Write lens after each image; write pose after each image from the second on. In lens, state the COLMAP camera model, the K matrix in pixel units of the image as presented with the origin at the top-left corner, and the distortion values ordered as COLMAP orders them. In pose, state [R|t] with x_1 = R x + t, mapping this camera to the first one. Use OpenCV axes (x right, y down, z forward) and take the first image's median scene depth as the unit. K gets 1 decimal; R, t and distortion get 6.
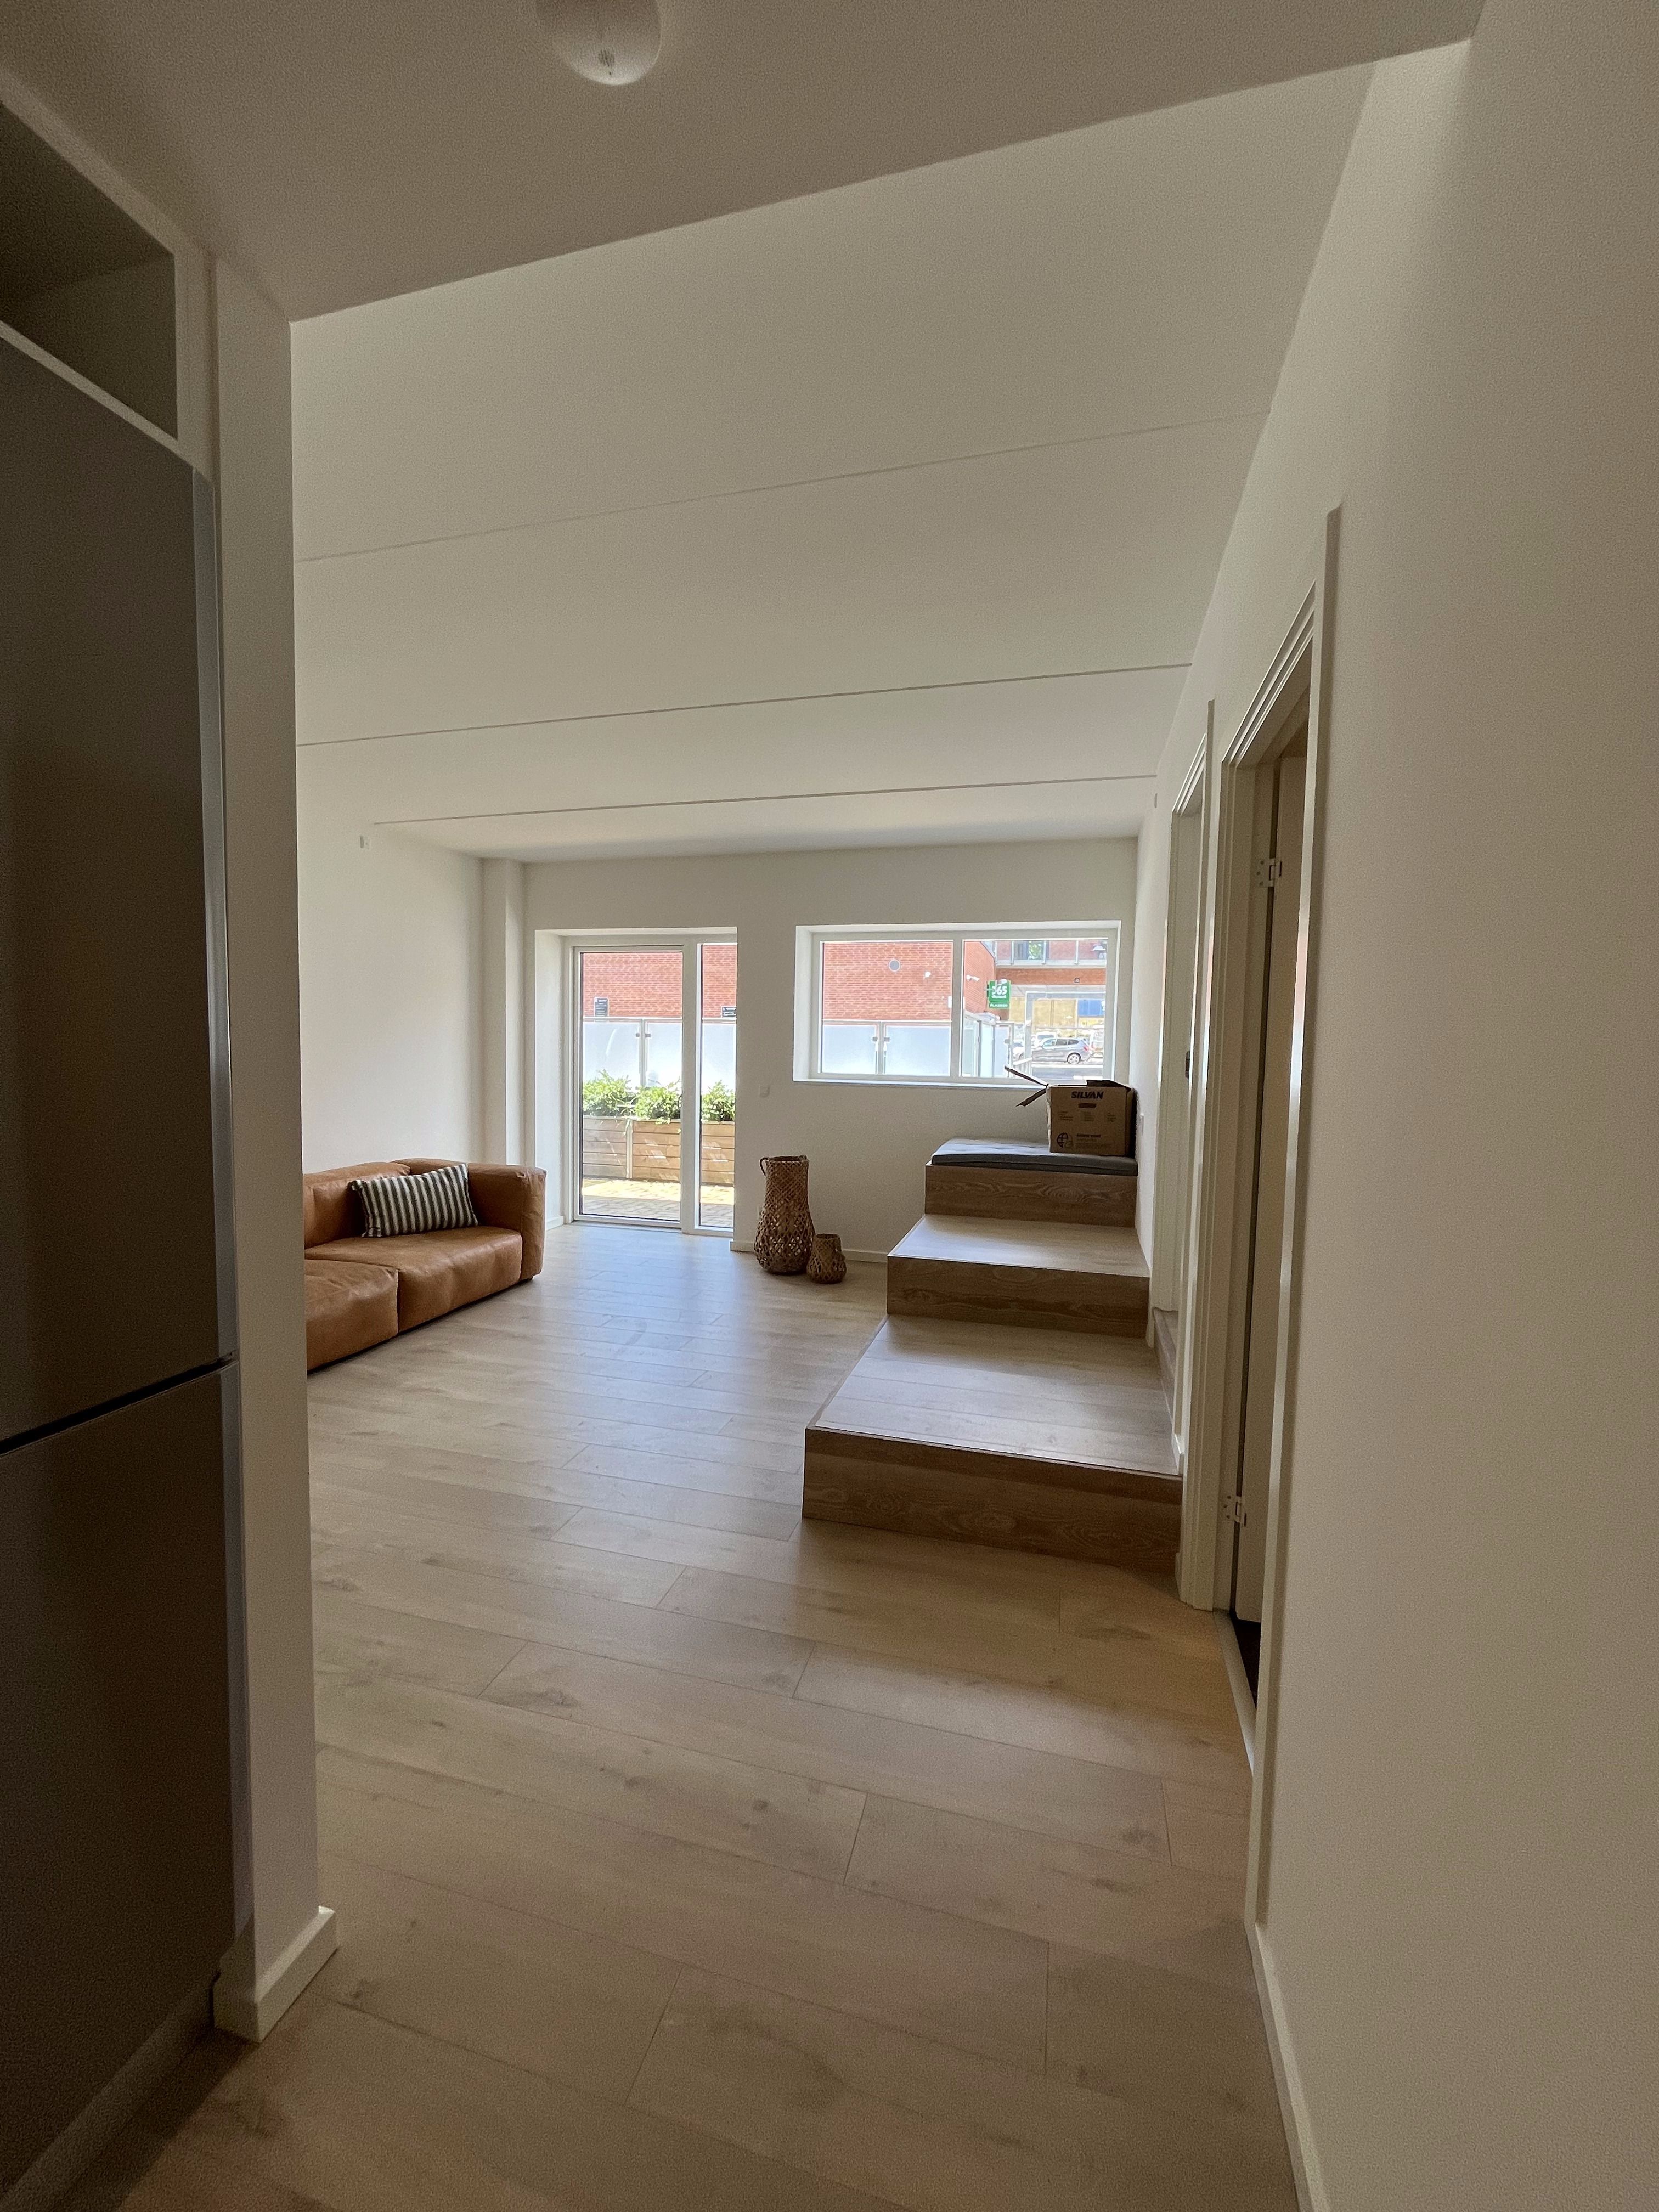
lens RADIAL K [[889.2, 0, 836.1], [0, 889.2, 1092.9], [0, 0, 1]] dist [-0.003694, 0.000086]
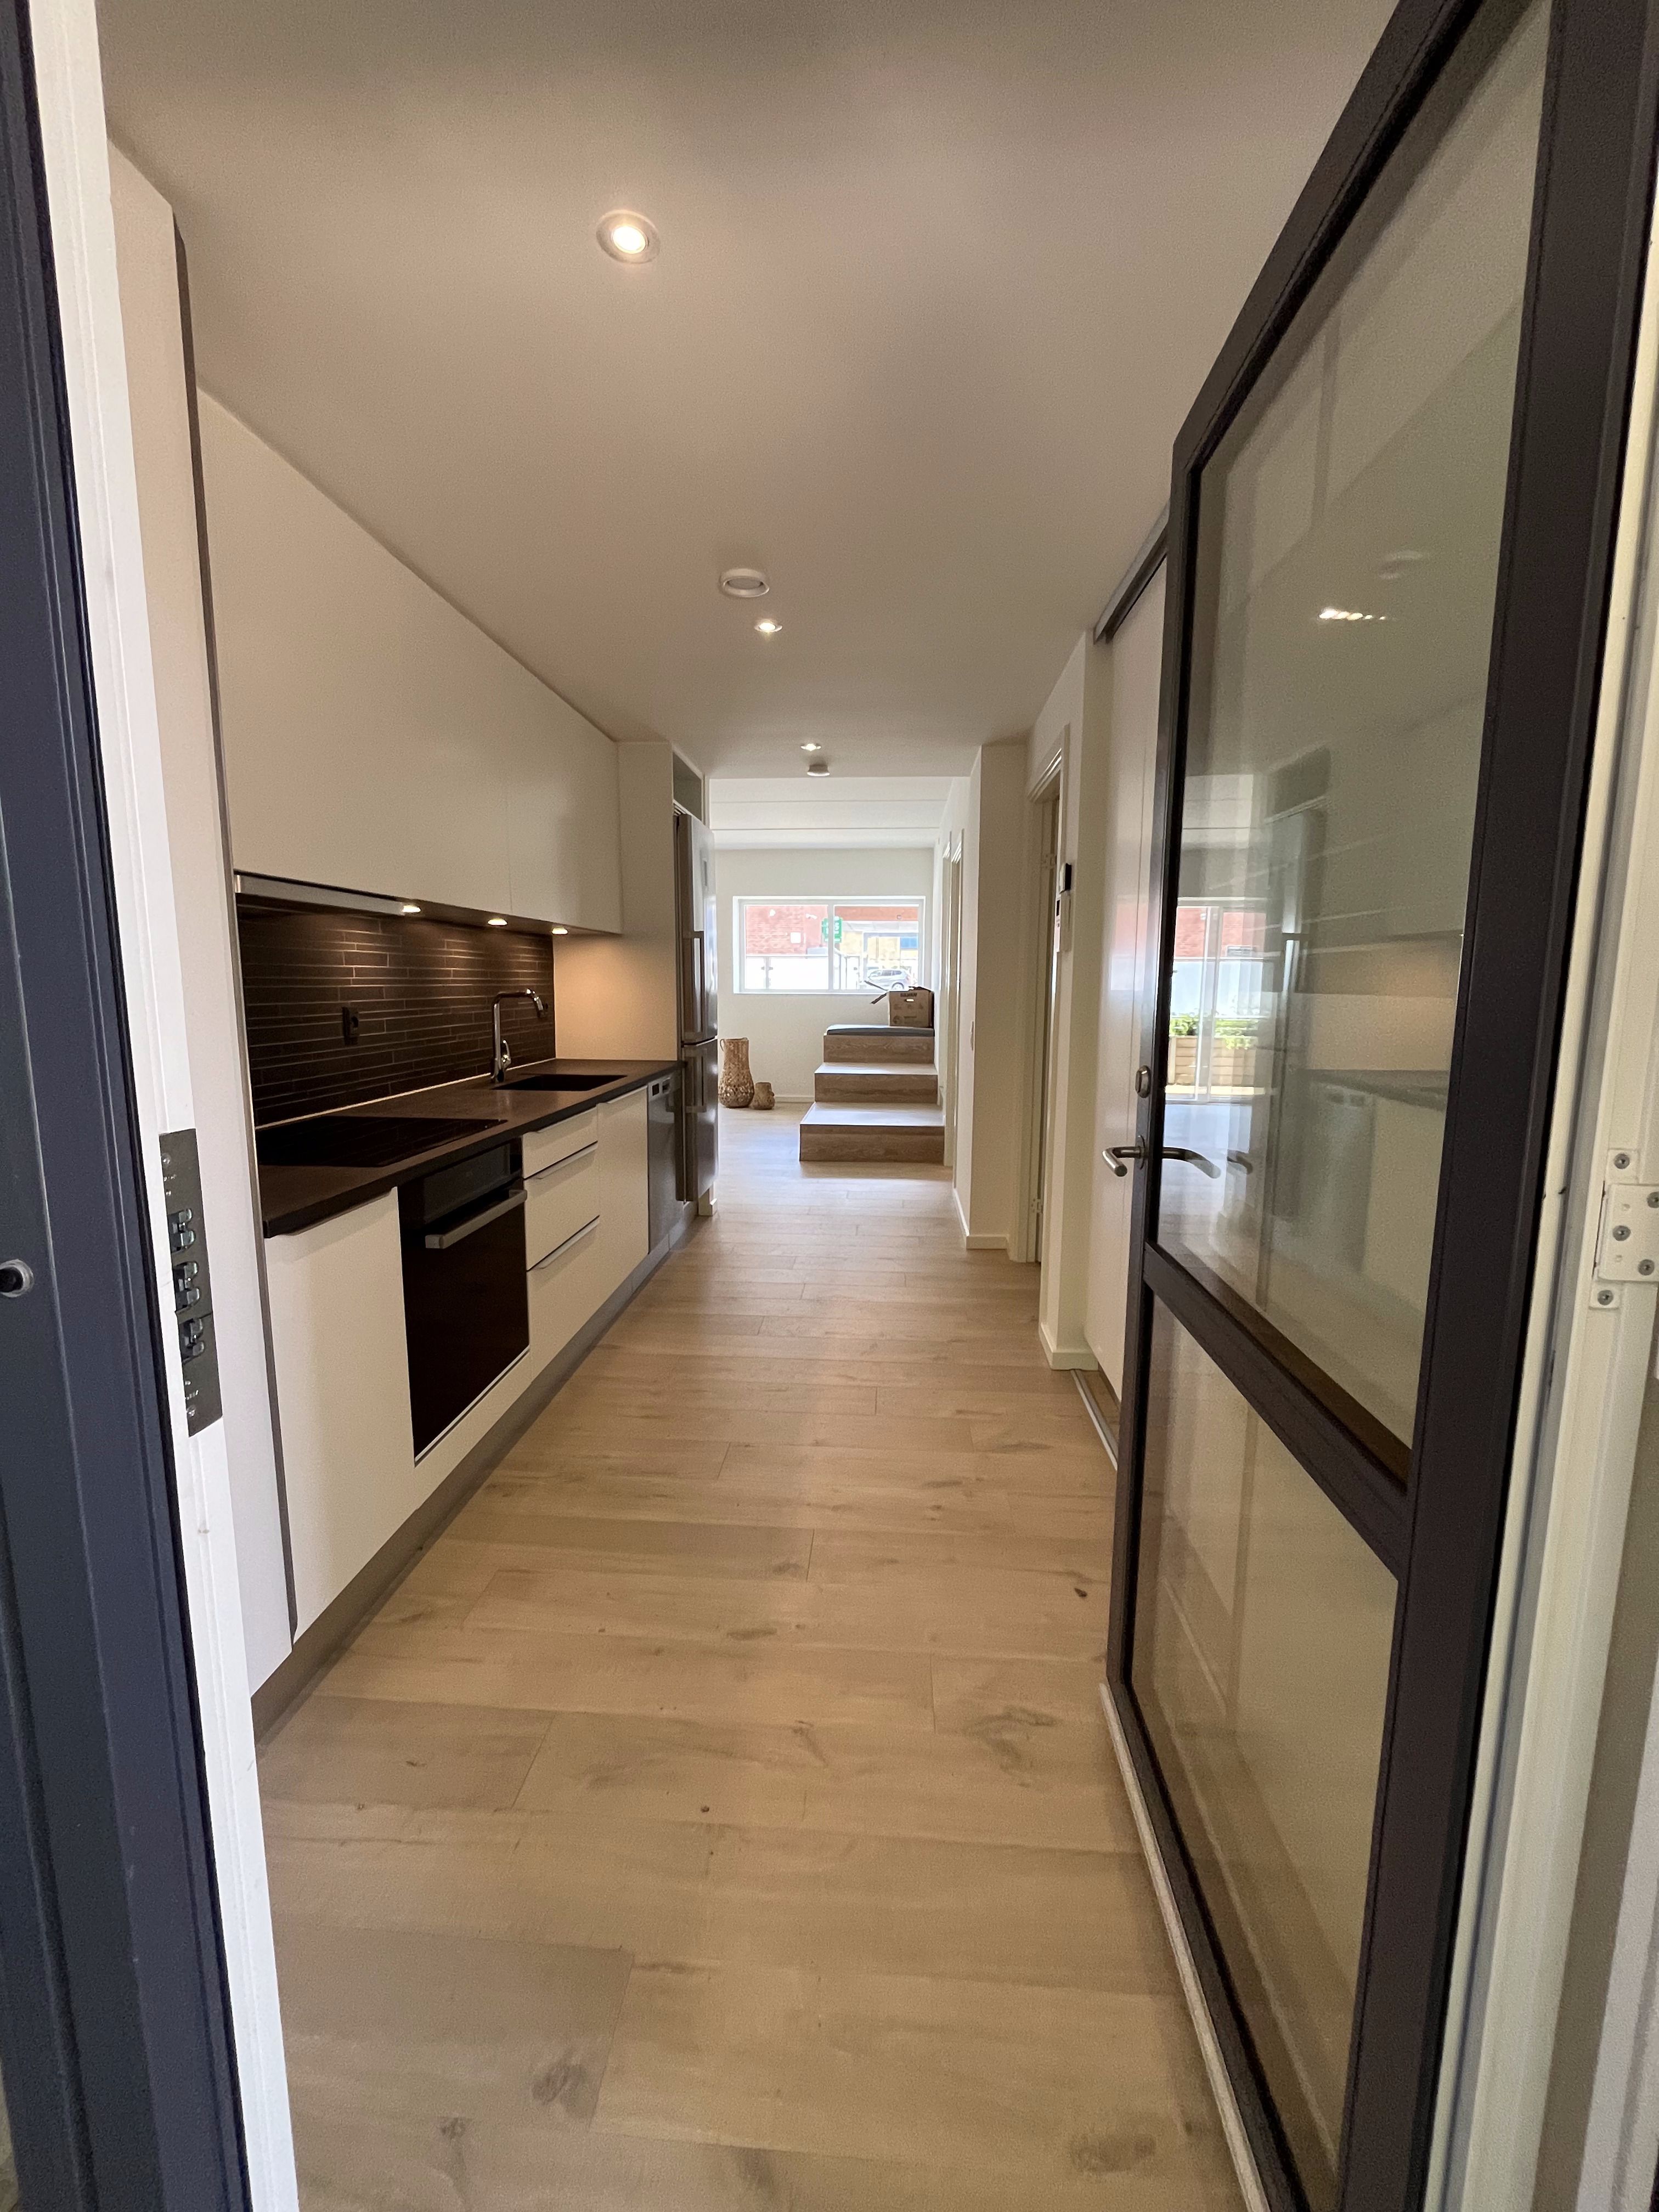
lens RADIAL K [[889.2, 0, 817.5], [0, 889.2, 1106.6], [0, 0, 1]] dist [-0.003694, 0.000086]
pose [[0.984416, -0.040846, 0.171045, -0.202781], [0.025384, 0.995470, 0.091628, 0.051685], [-0.174013, -0.085858, 0.980993, -0.706700]]
